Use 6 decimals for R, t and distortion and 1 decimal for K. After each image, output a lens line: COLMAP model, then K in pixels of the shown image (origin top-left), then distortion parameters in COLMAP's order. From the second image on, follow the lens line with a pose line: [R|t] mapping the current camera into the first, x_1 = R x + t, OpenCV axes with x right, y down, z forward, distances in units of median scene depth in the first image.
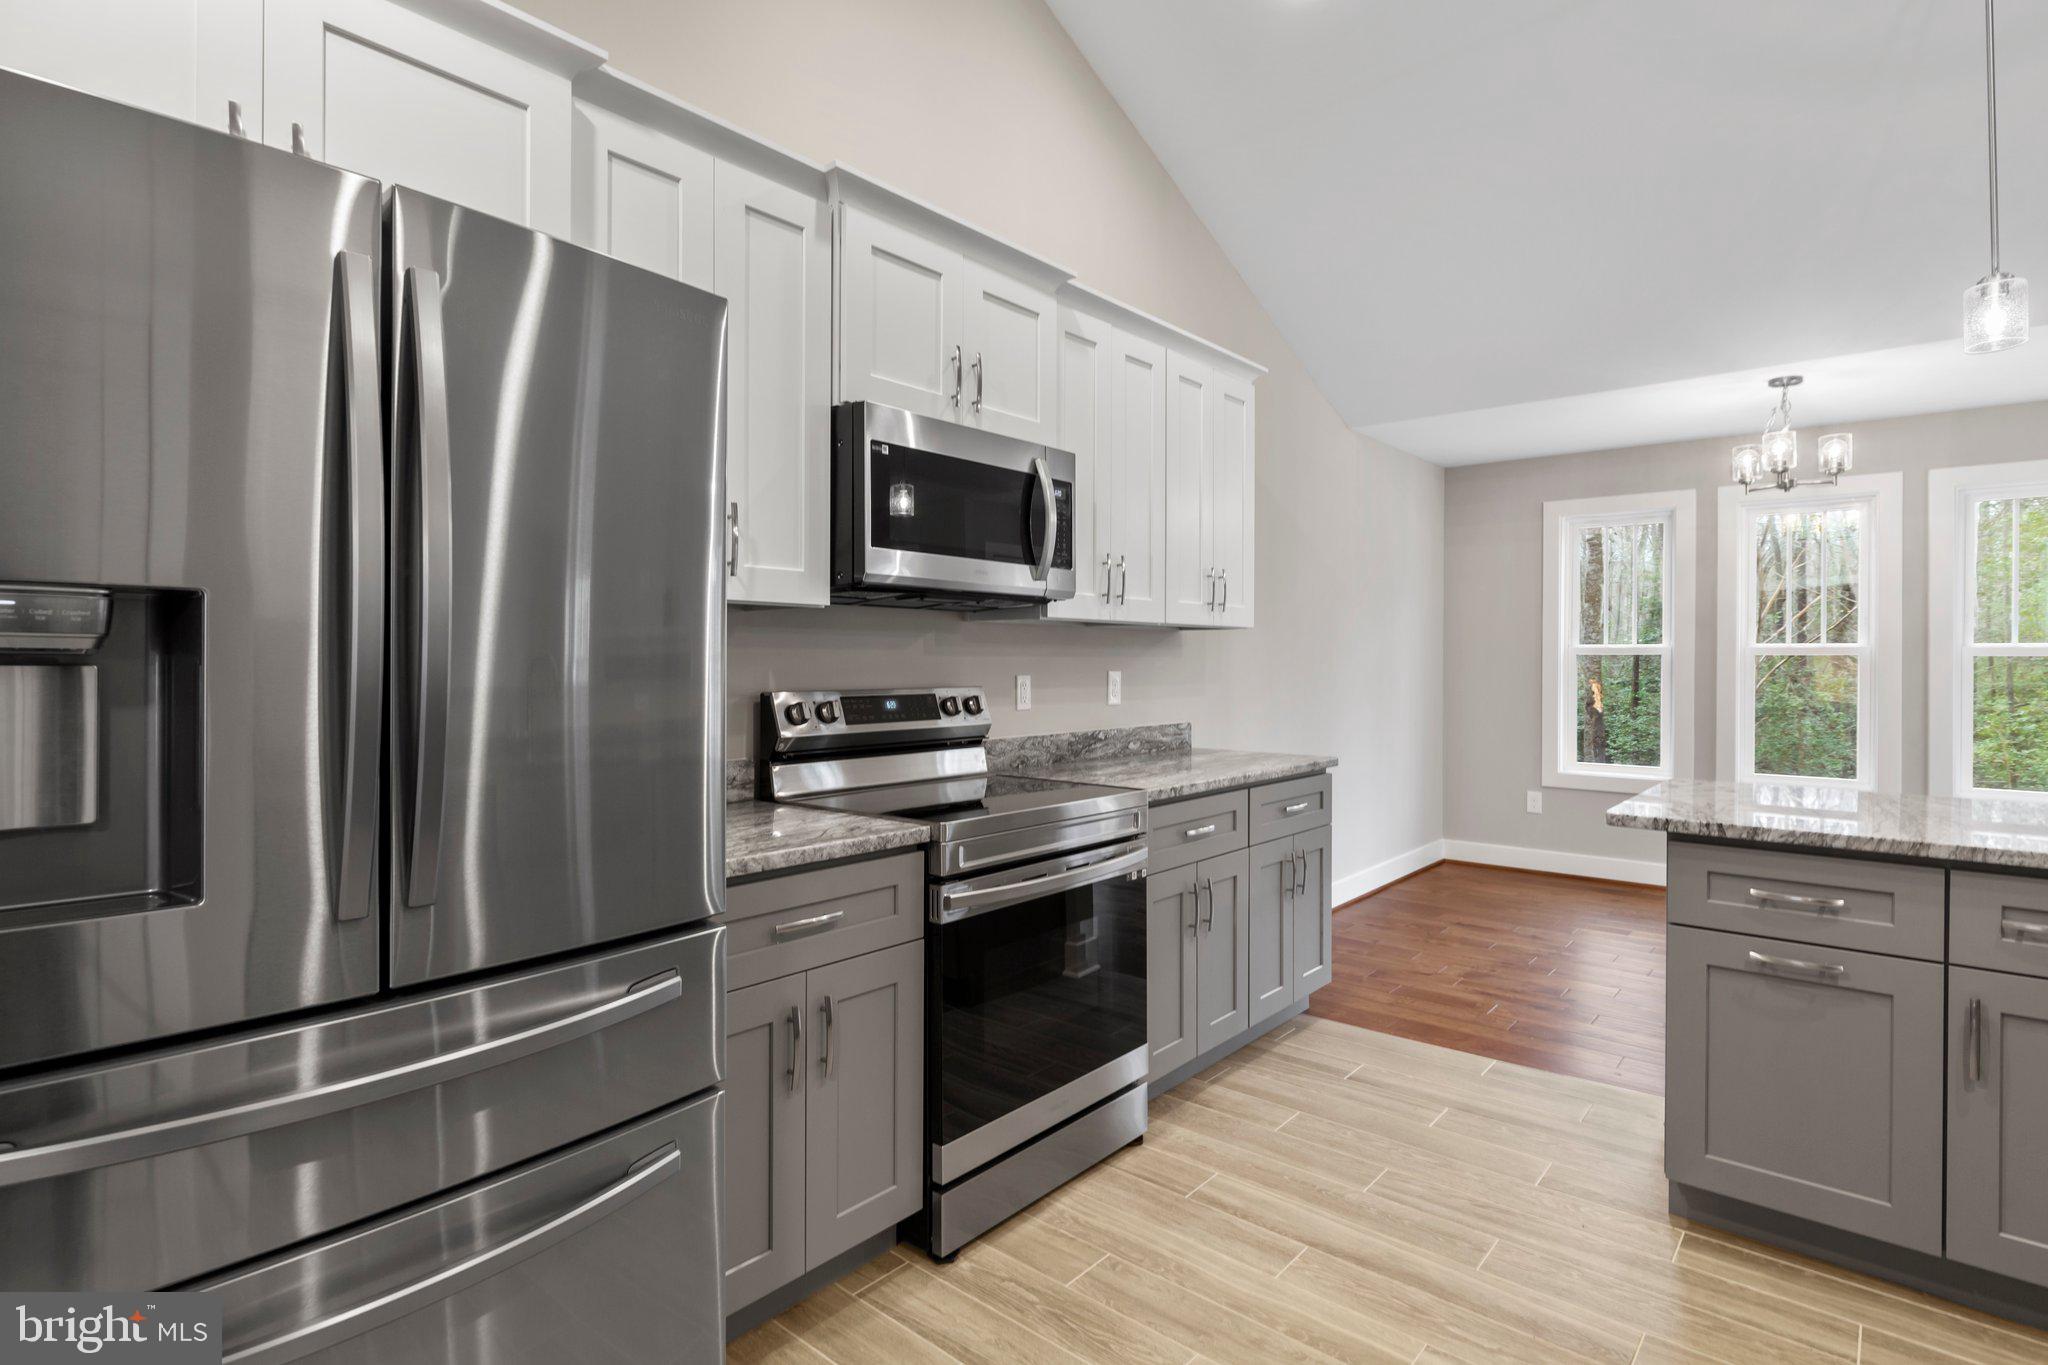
lens RADIAL K [[1038.1, 0, 1031.2], [0, 1038.1, 661.6], [0, 0, 1]] dist [-0.000061, 0.002827]
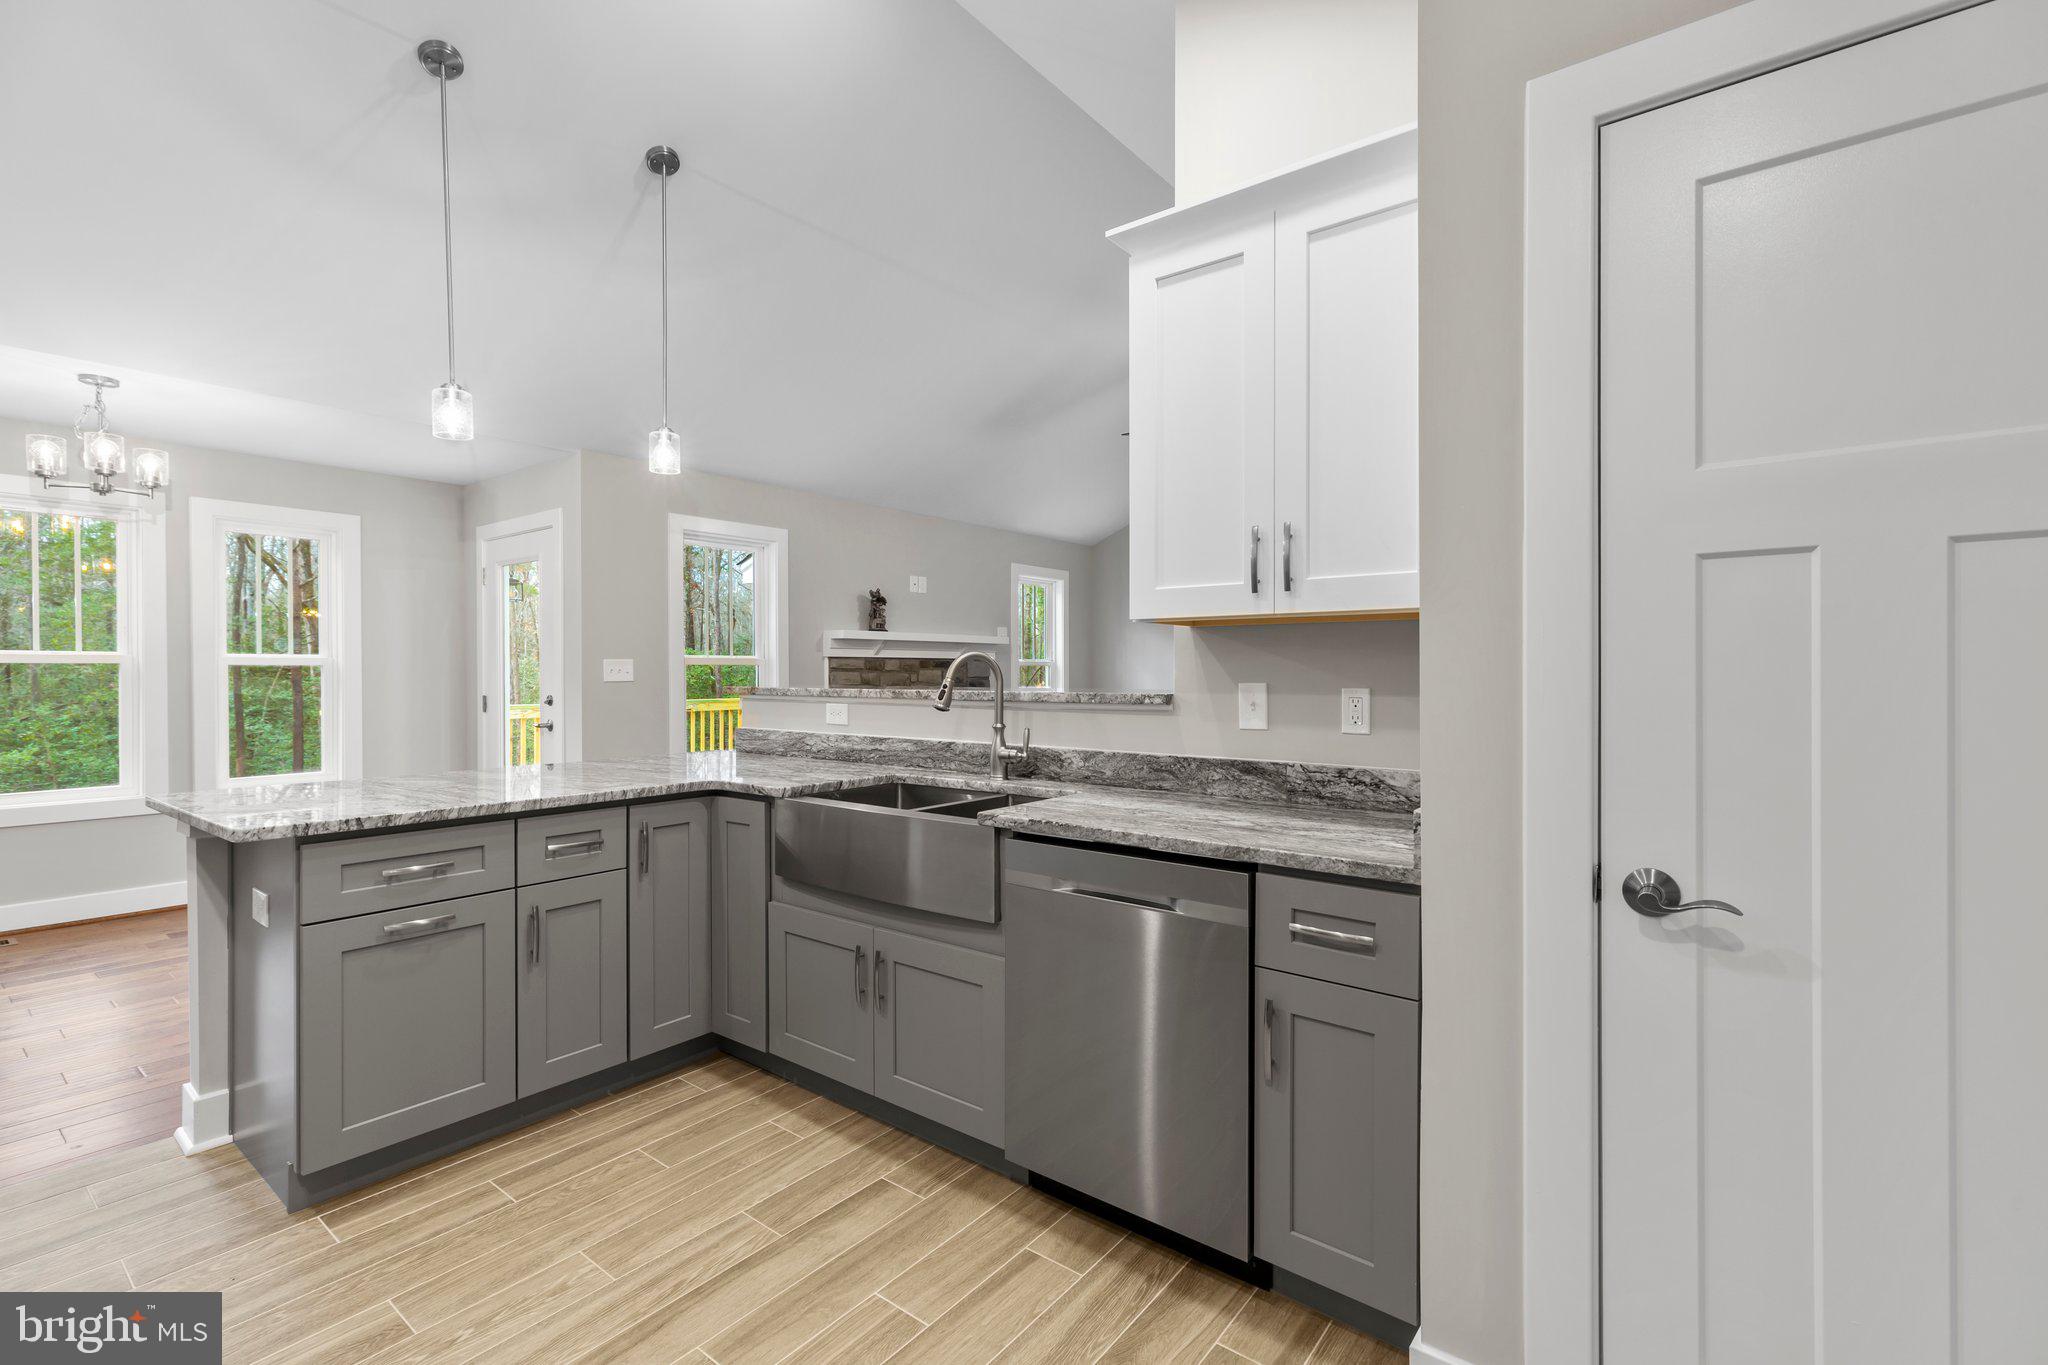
lens RADIAL K [[919.5, 0, 1018.2], [0, 919.5, 668.2], [0, 0, 1]] dist [0.016518, -0.000772]
pose [[-0.030395, -0.003260, 0.999533, -0.246424], [0.003893, 0.999987, 0.003380, -0.001973], [-0.999530, 0.003994, -0.030382, 0.244220]]
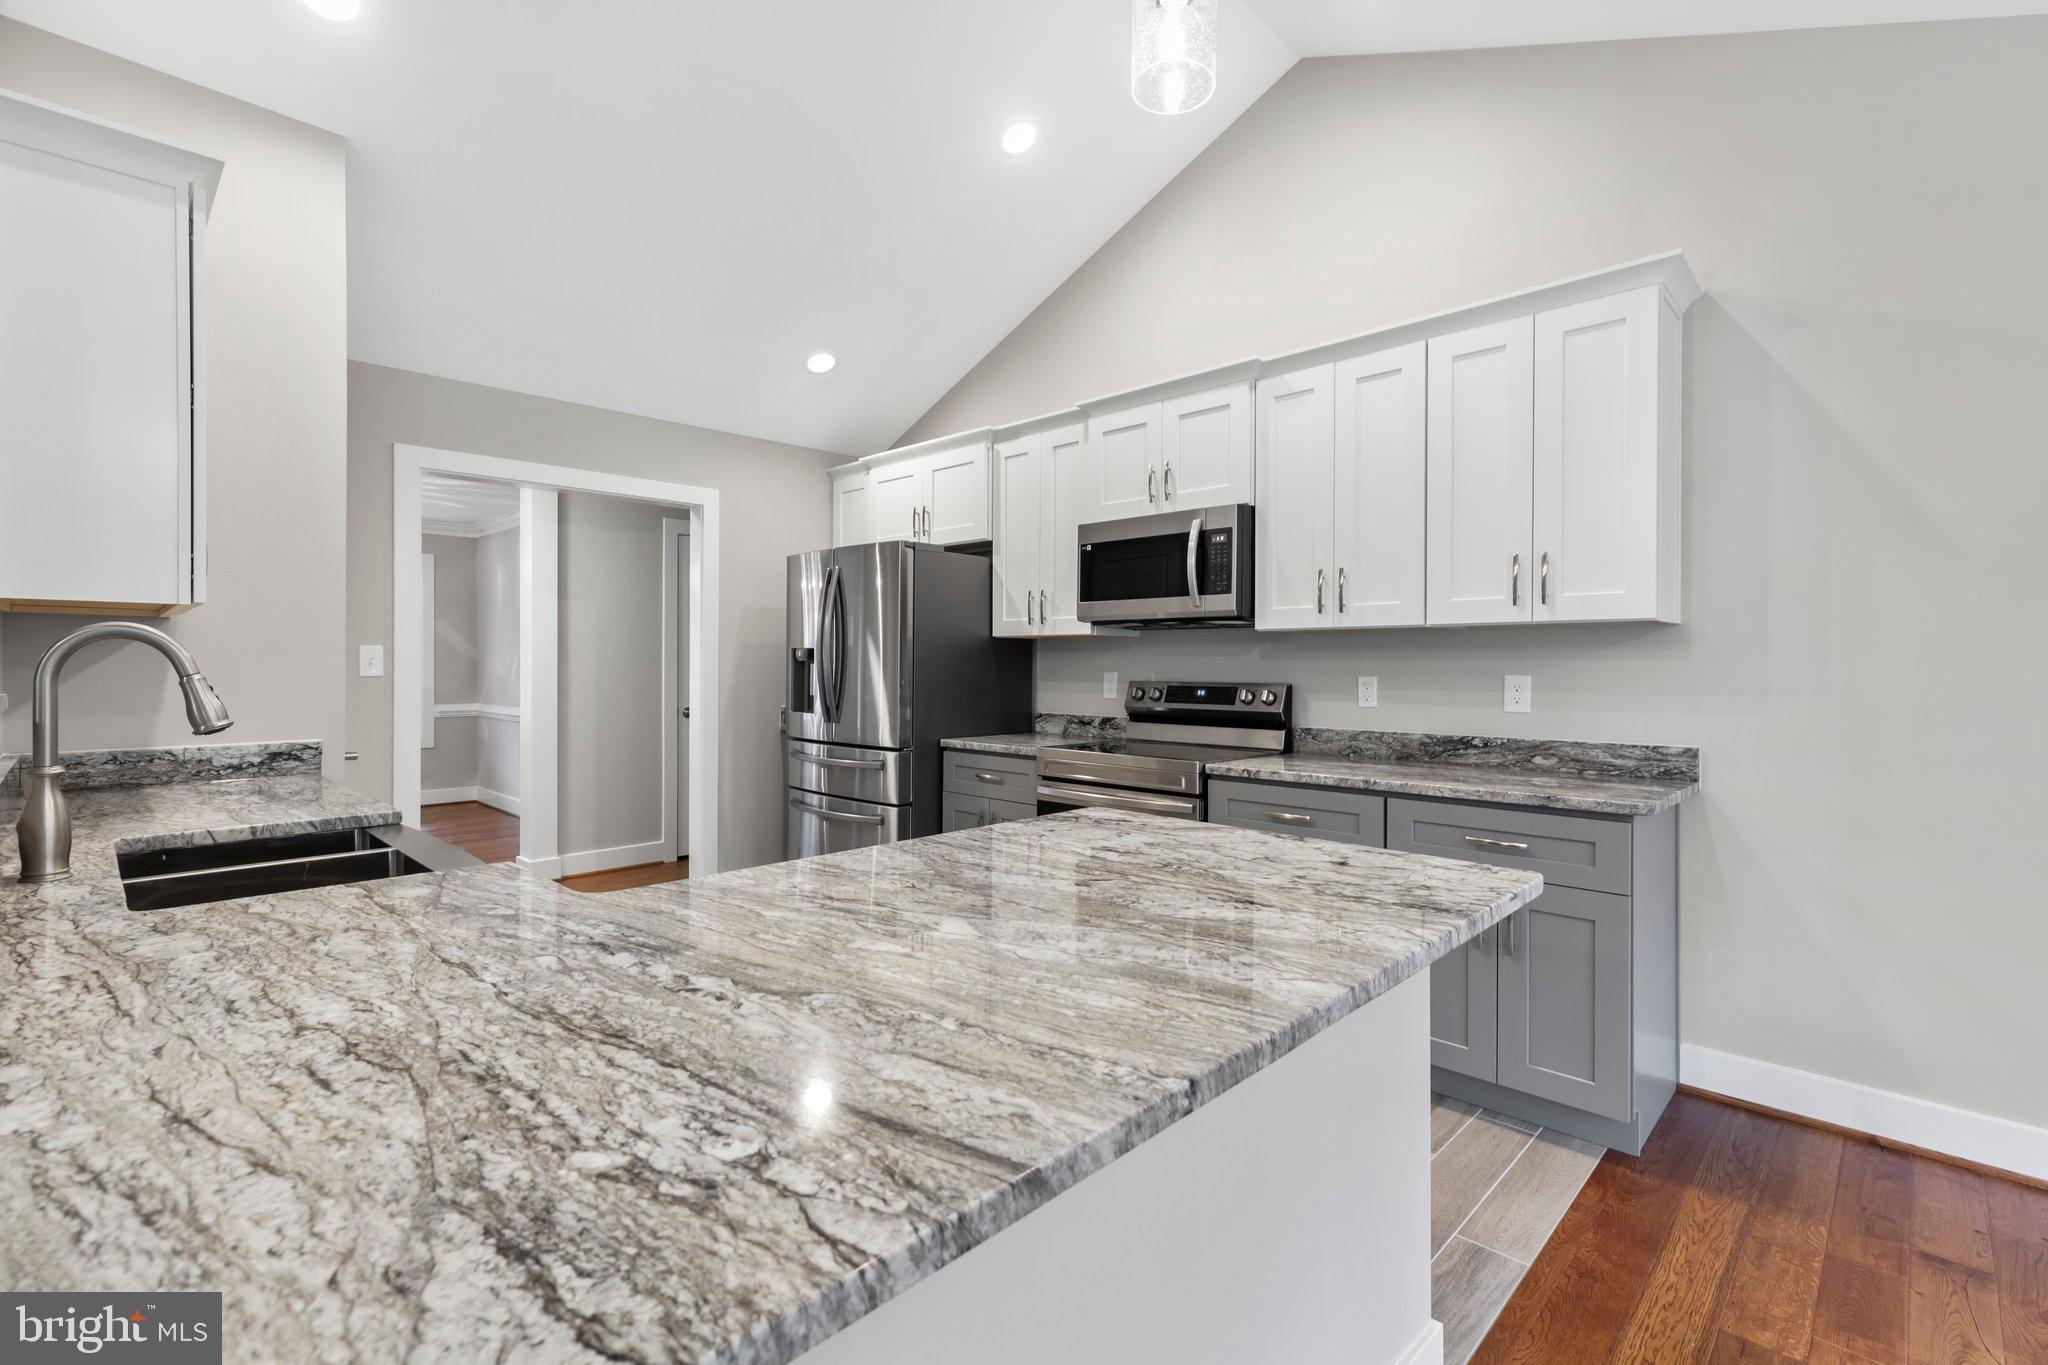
lens RADIAL K [[919.5, 0, 1024.2], [0, 919.5, 664.0], [0, 0, 1]] dist [0.016518, -0.000772]
pose [[-0.068812, -0.003390, -0.997624, 1.145144], [-0.004833, 0.999984, -0.003065, 0.004466], [0.997618, 0.004610, -0.068827, 0.772542]]
